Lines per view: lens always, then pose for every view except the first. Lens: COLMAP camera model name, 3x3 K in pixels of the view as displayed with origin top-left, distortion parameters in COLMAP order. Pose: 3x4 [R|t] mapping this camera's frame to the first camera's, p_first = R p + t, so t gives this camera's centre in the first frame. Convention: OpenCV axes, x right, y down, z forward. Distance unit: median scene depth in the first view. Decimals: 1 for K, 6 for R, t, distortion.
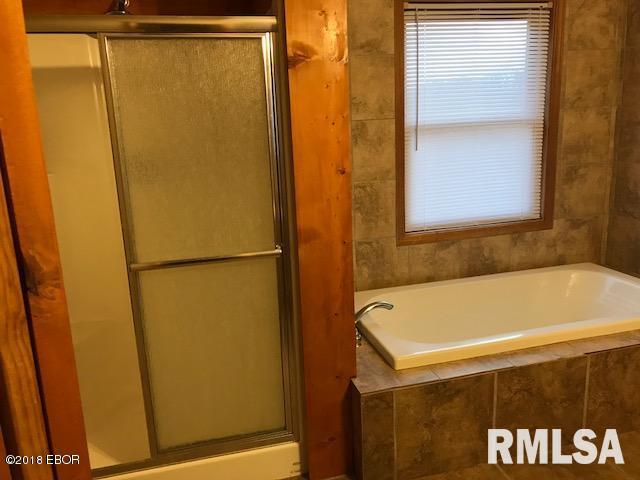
lens RADIAL K [[531.4, 0, 319.9], [0, 531.4, 239.4], [0, 0, 1]] dist [0.038710, -0.022826]
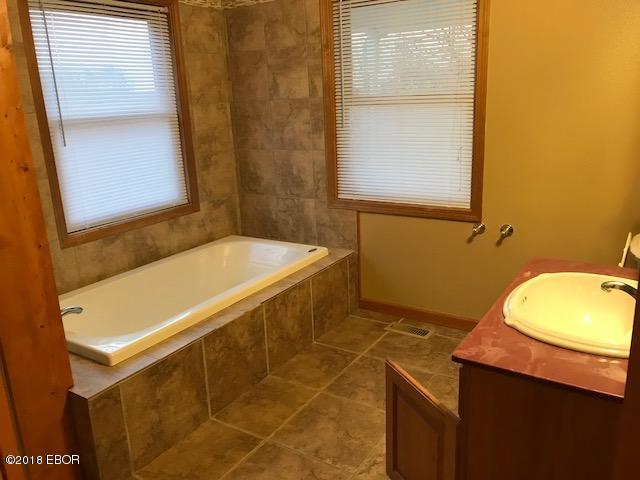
lens RADIAL K [[531.4, 0, 321.9], [0, 531.4, 240.1], [0, 0, 1]] dist [0.038710, -0.022826]
pose [[0.734950, -0.166746, 0.657300, -0.140373], [0.164647, 0.984171, 0.065571, 0.010687], [-0.657829, 0.060031, 0.750771, -0.010636]]
